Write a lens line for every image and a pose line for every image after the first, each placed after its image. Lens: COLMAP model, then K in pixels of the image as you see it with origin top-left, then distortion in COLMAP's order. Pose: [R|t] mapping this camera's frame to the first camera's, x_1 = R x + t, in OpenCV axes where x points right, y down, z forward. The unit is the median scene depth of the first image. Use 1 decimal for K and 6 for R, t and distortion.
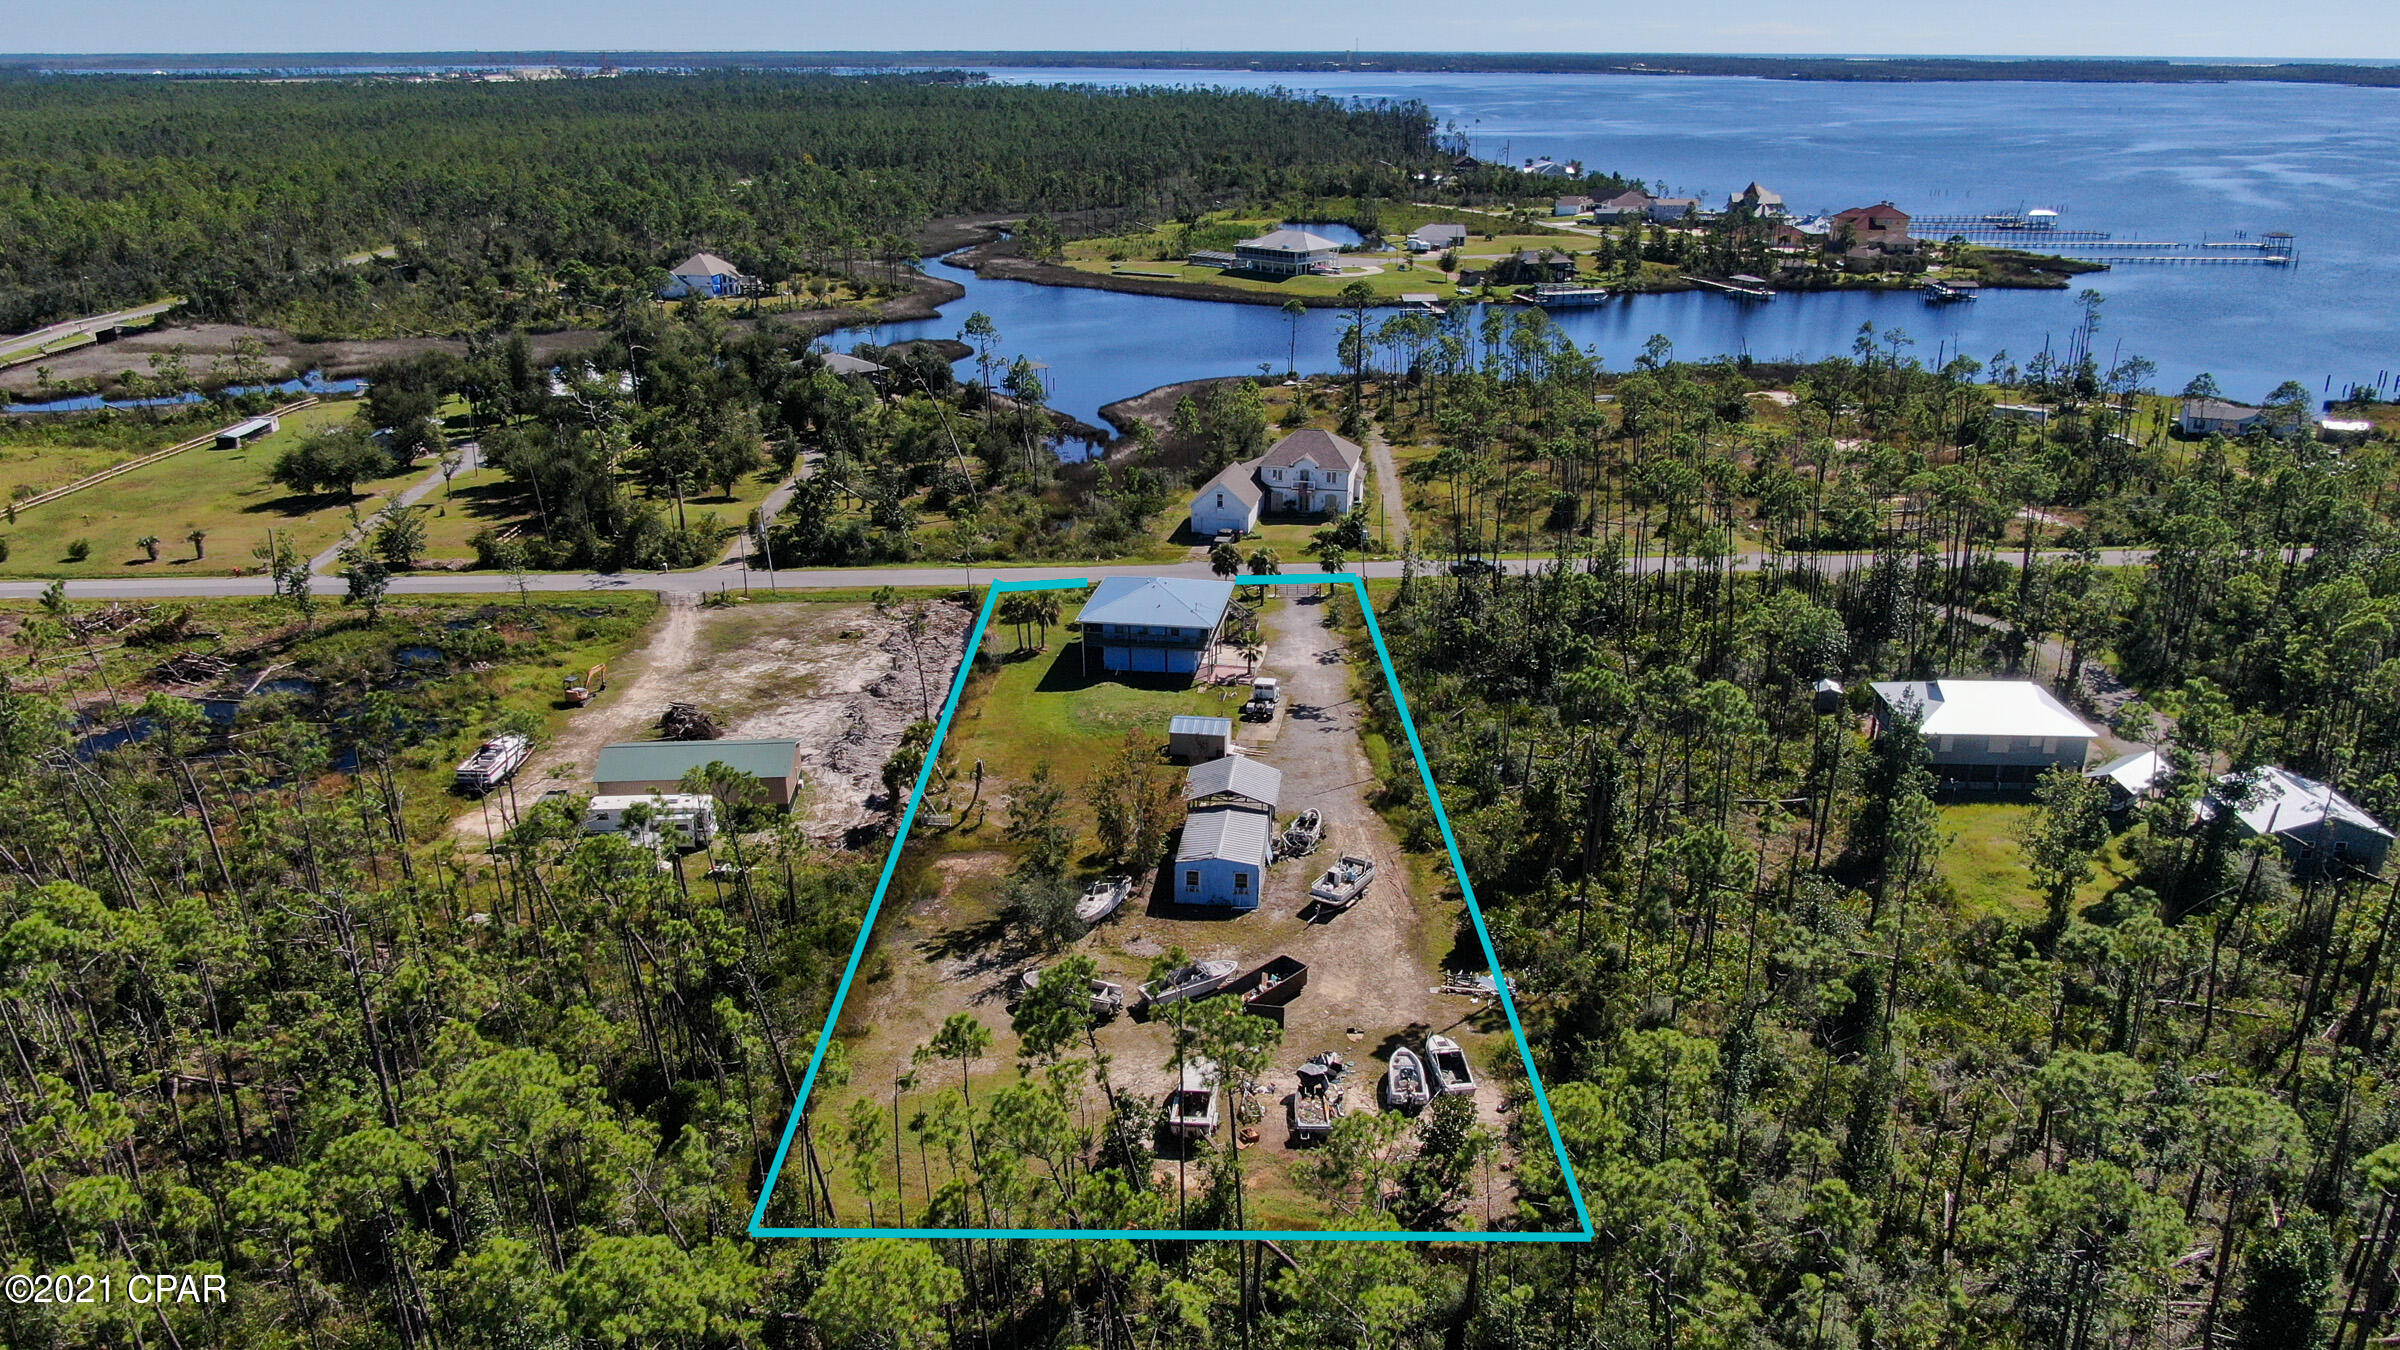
lens RADIAL K [[1730.9, 0, 1196.7], [0, 1730.9, 671.7], [0, 0, 1]] dist [-0.021848, 0.010201]
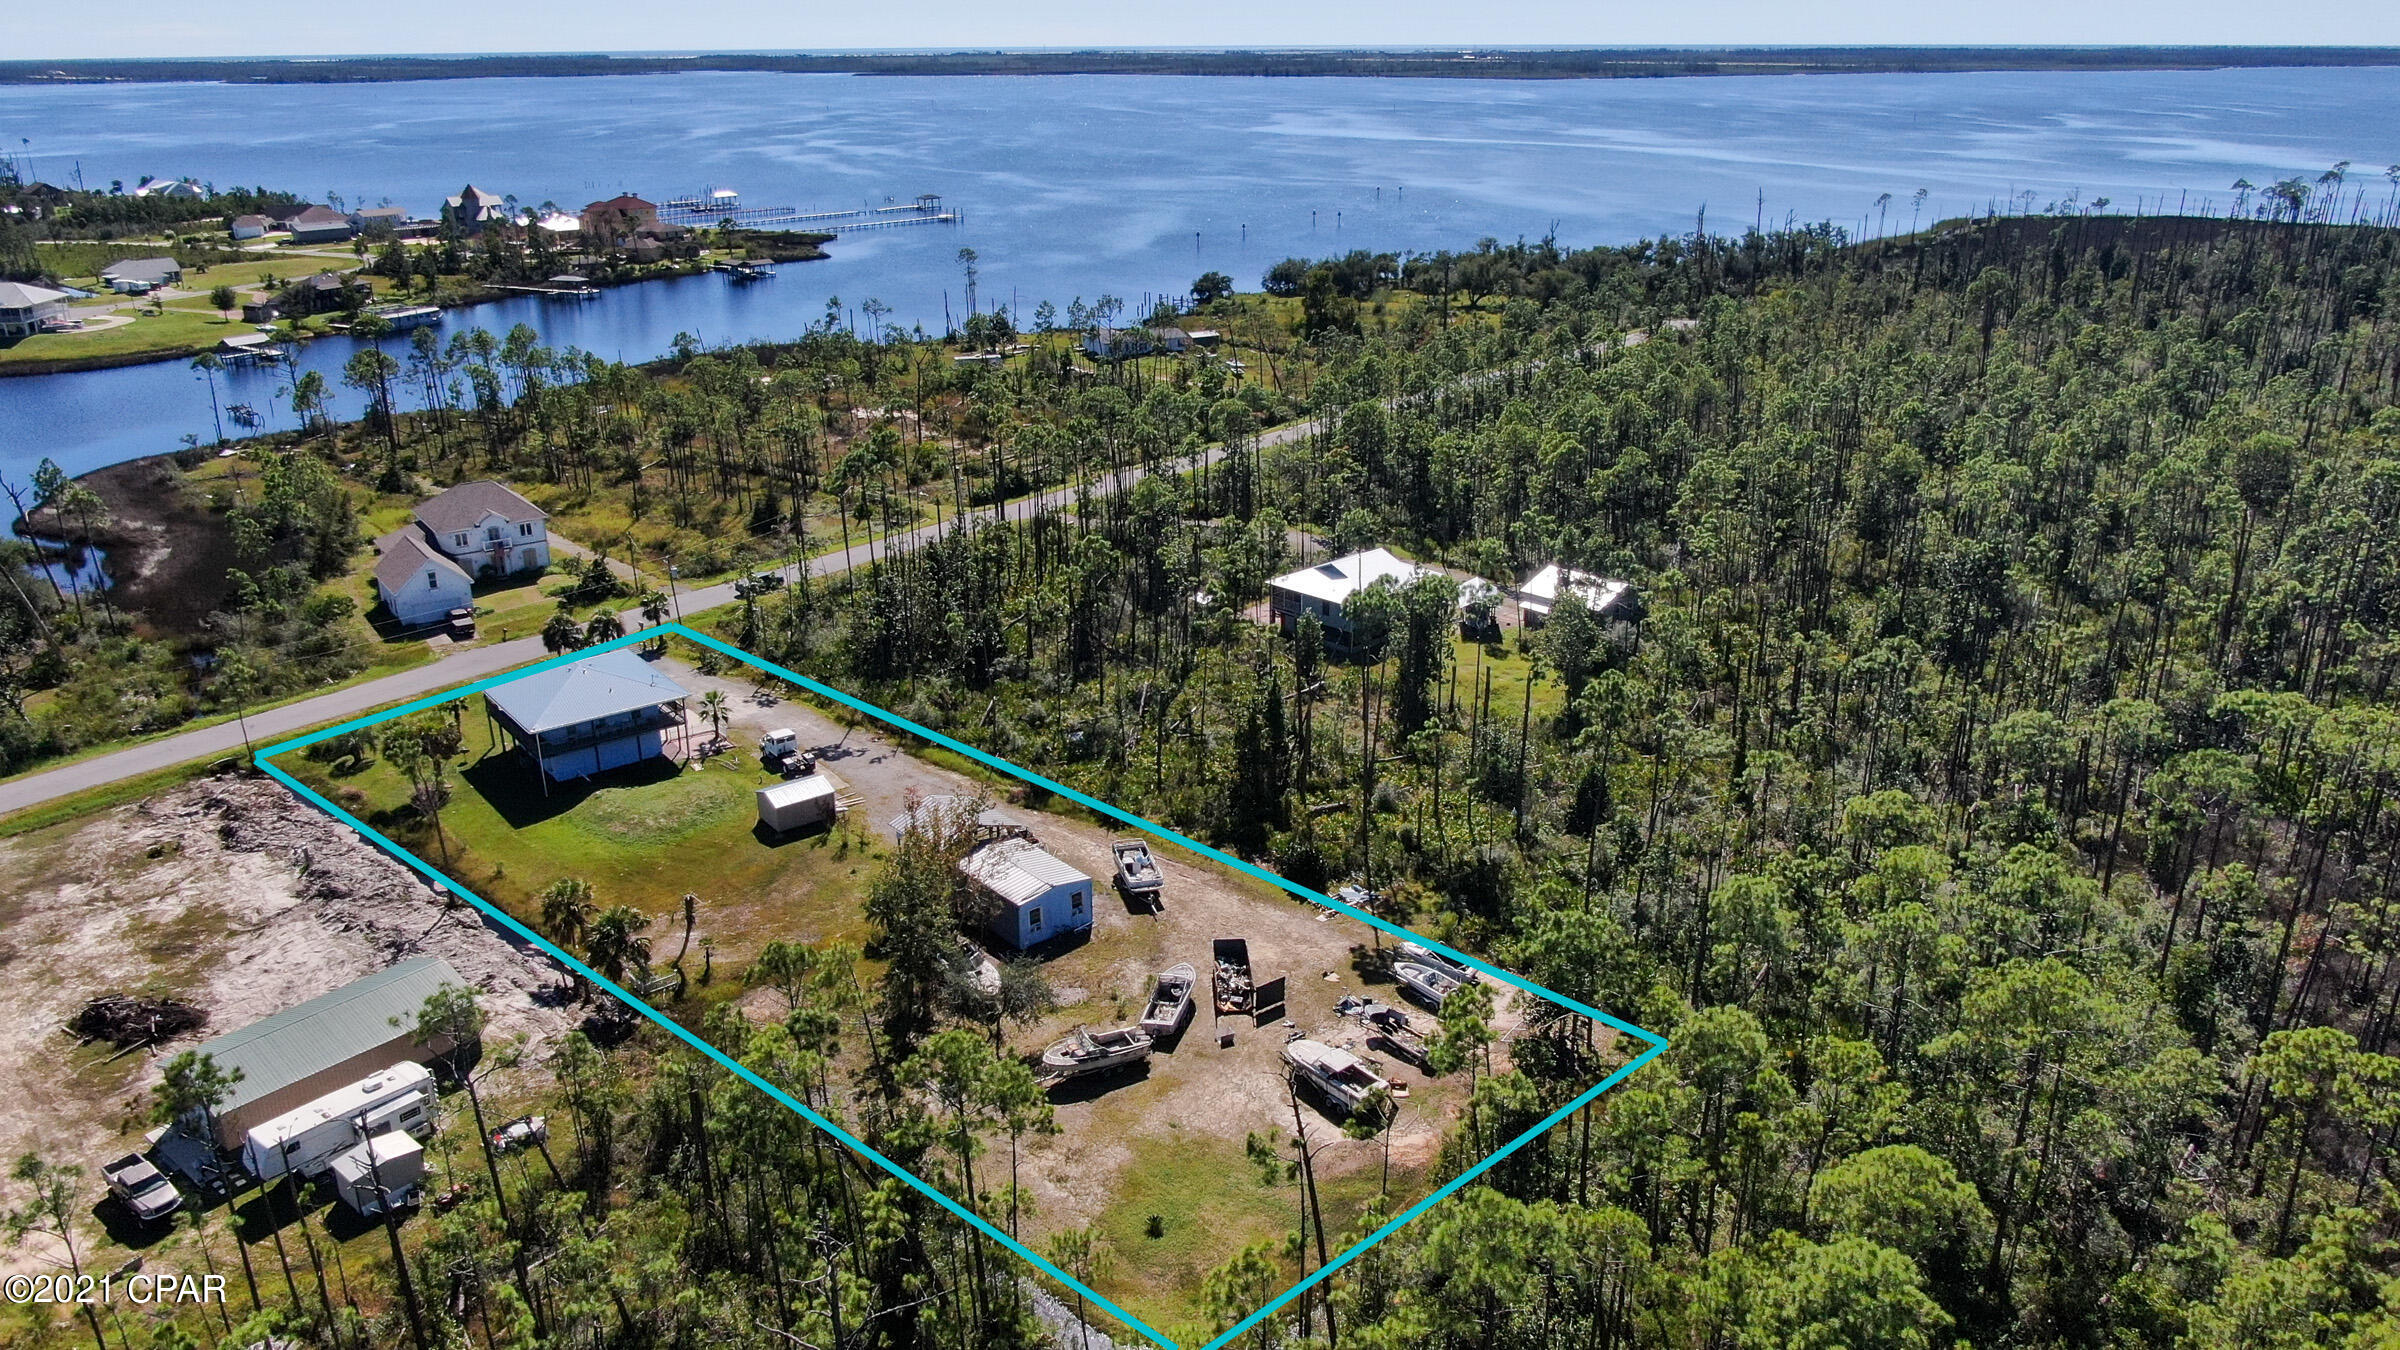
lens RADIAL K [[1730.9, 0, 1196.7], [0, 1730.9, 671.7], [0, 0, 1]] dist [-0.021848, 0.010201]
pose [[0.687349, -0.256947, 0.679360, -0.133600], [0.256385, 0.960958, 0.104053, -0.020469], [-0.679572, 0.102657, 0.726391, 0.059747]]
